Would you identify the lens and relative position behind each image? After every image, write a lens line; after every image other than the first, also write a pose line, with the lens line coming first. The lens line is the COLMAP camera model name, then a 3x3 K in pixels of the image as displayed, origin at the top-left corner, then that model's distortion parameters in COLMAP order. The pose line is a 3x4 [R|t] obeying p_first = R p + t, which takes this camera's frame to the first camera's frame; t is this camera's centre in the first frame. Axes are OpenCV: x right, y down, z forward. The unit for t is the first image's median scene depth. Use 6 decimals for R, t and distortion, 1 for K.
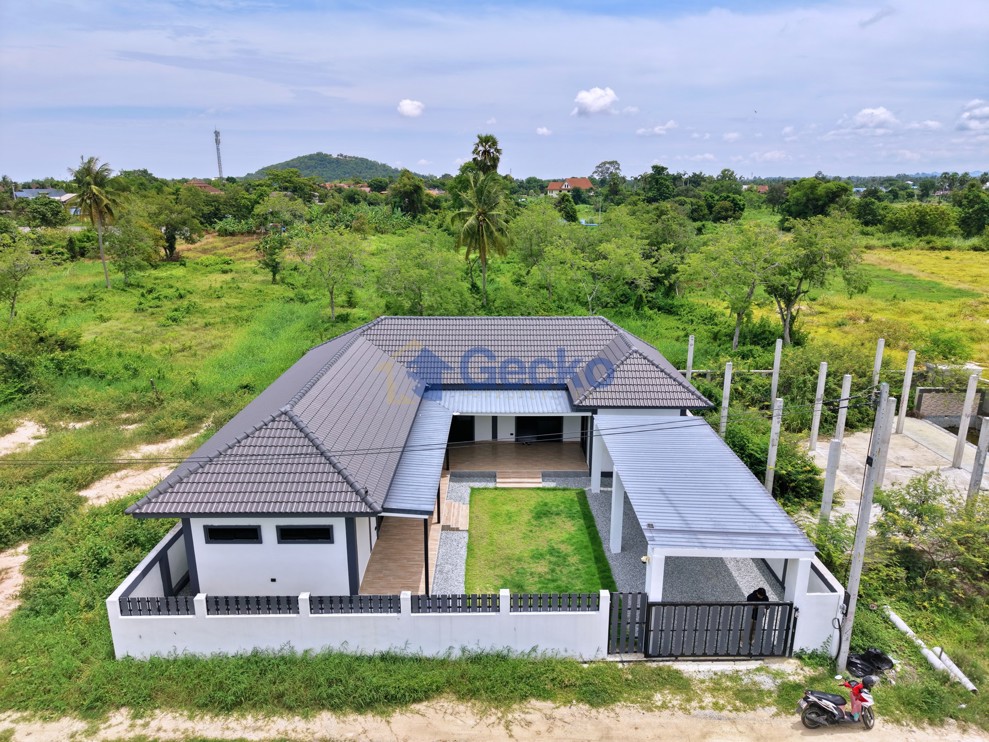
lens RADIAL K [[673.0, 0, 494.7], [0, 673.0, 370.0], [0, 0, 1]] dist [0.000678, 0.000030]
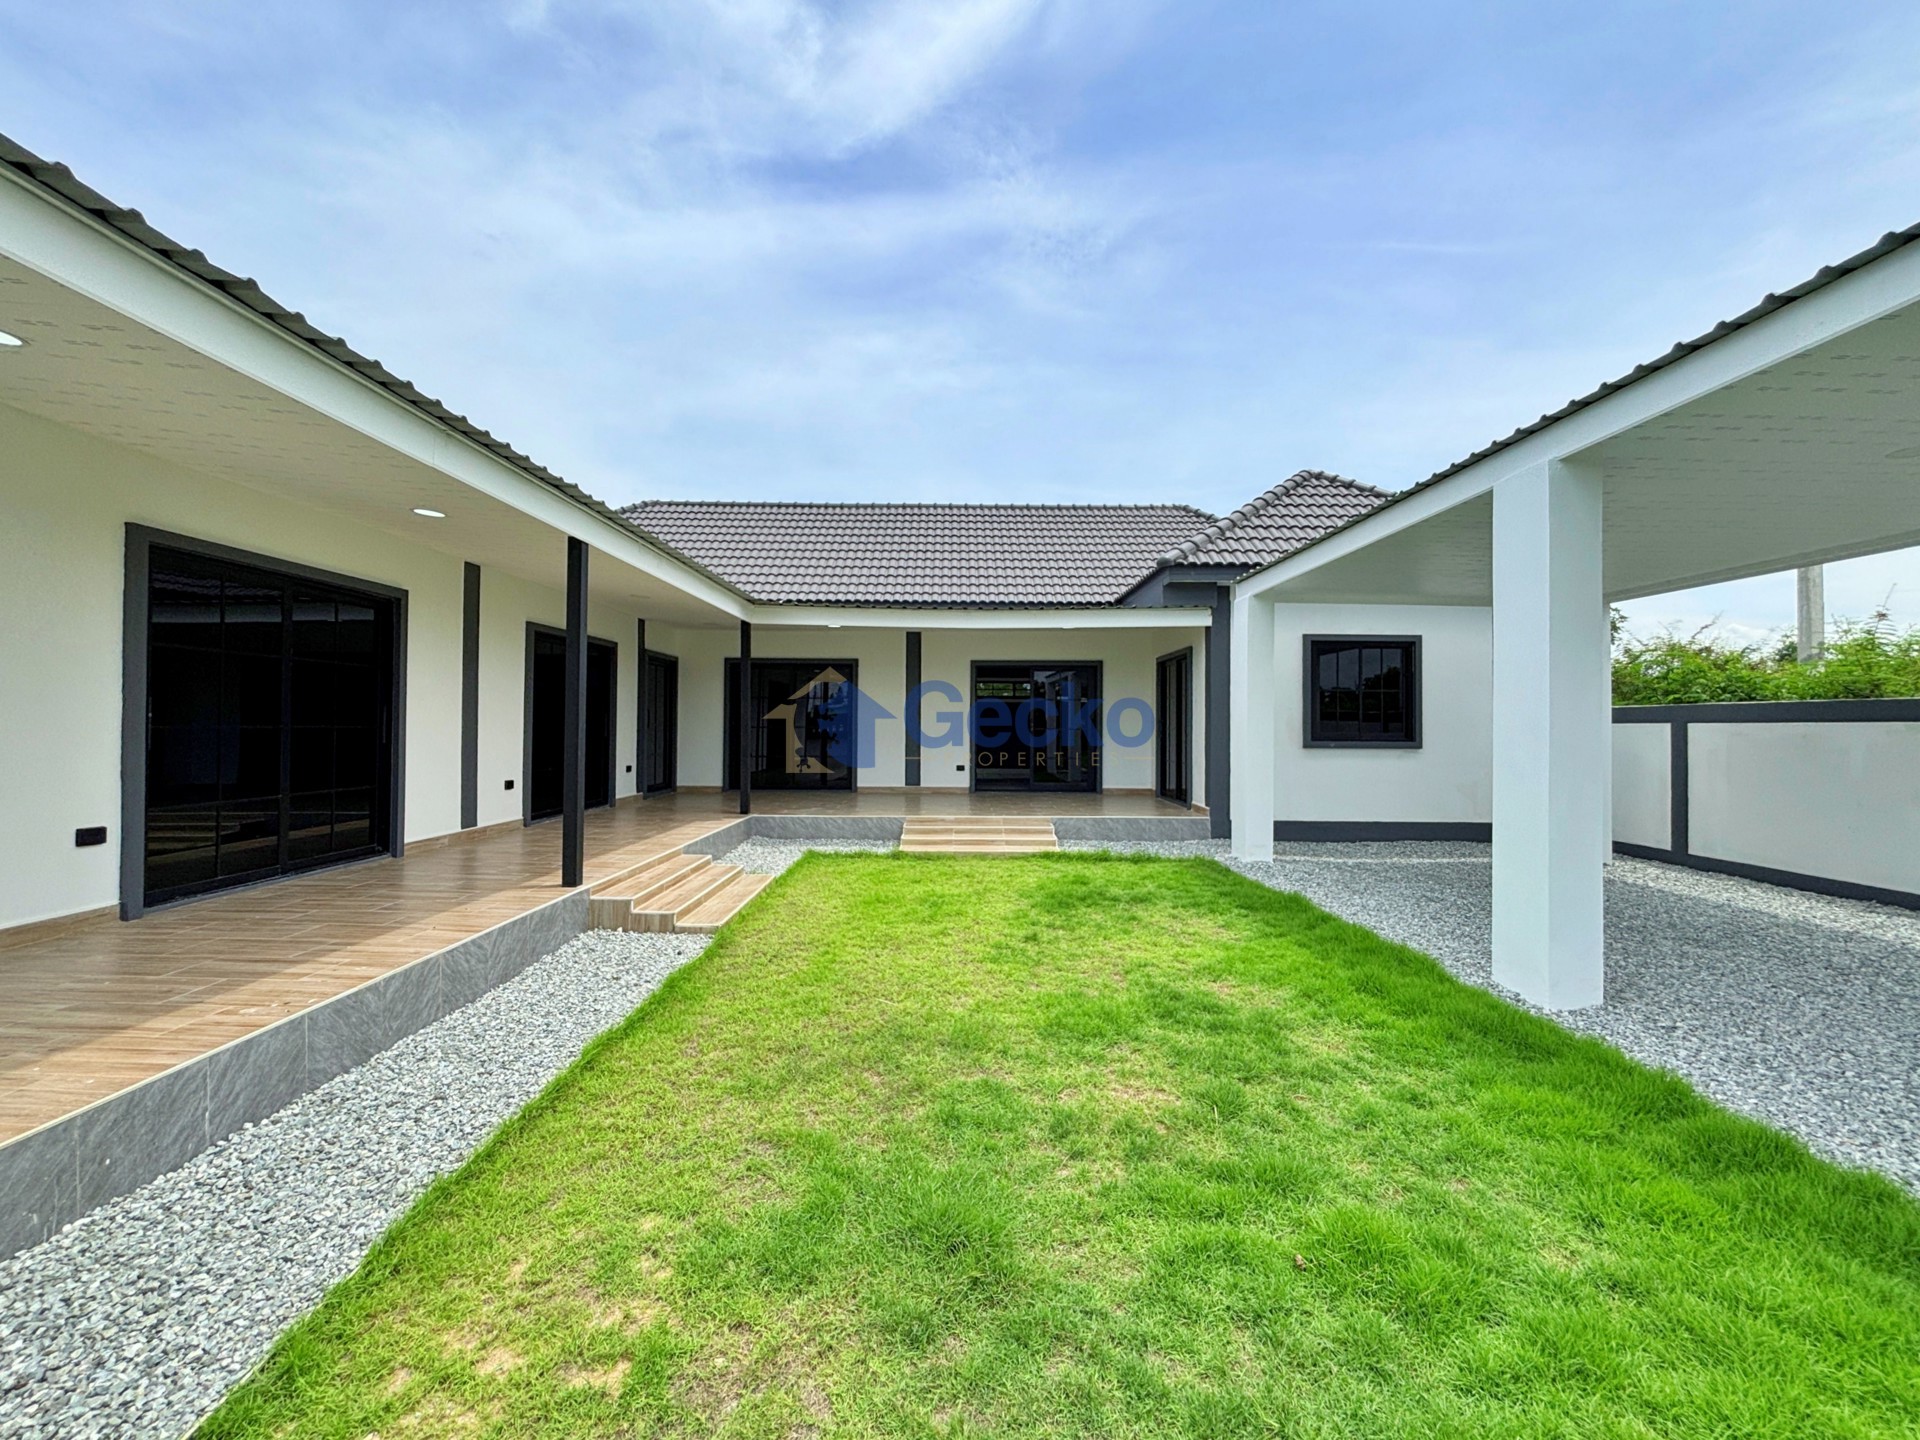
lens RADIAL K [[796.4, 0, 956.6], [0, 796.4, 719.9], [0, 0, 1]] dist [0.000317, -0.001200]
pose [[0.999993, 0.000750, -0.003720, 0.034020], [-0.001745, 0.961408, -0.275121, 0.259021], [0.003370, 0.275126, 0.961402, 0.801611]]
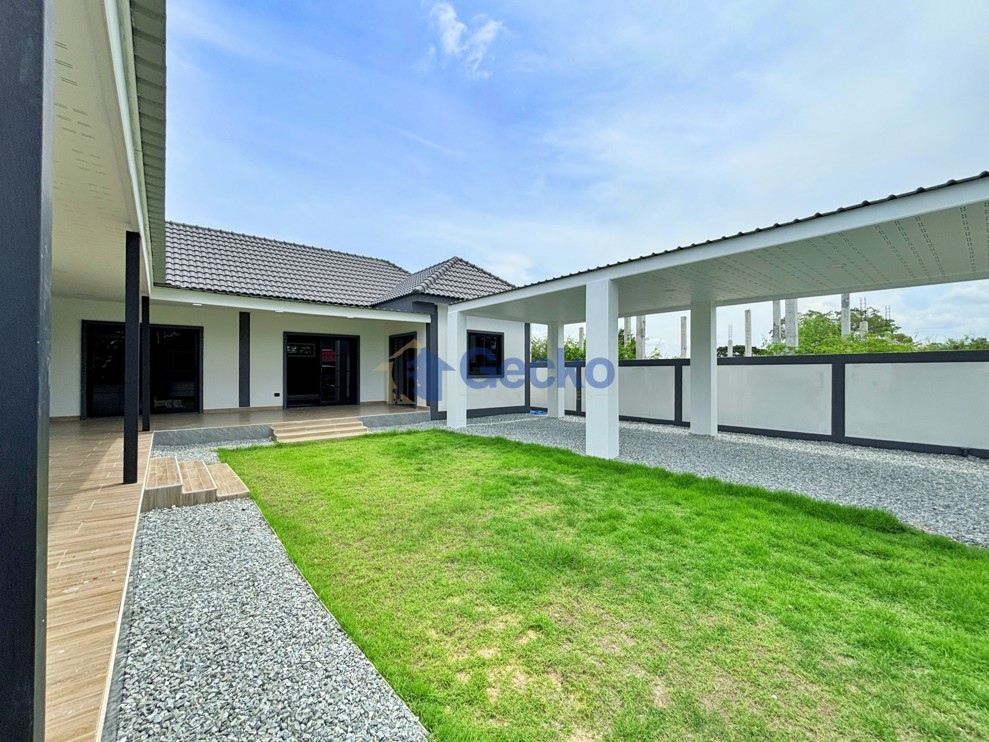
lens RADIAL K [[410.2, 0, 497.9], [0, 410.2, 370.5], [0, 0, 1]] dist [0.000317, -0.001200]
pose [[0.774500, -0.003669, 0.632564, -0.076453], [0.174653, 0.962353, -0.208260, 0.258704], [-0.607986, 0.271776, 0.745983, 0.812415]]
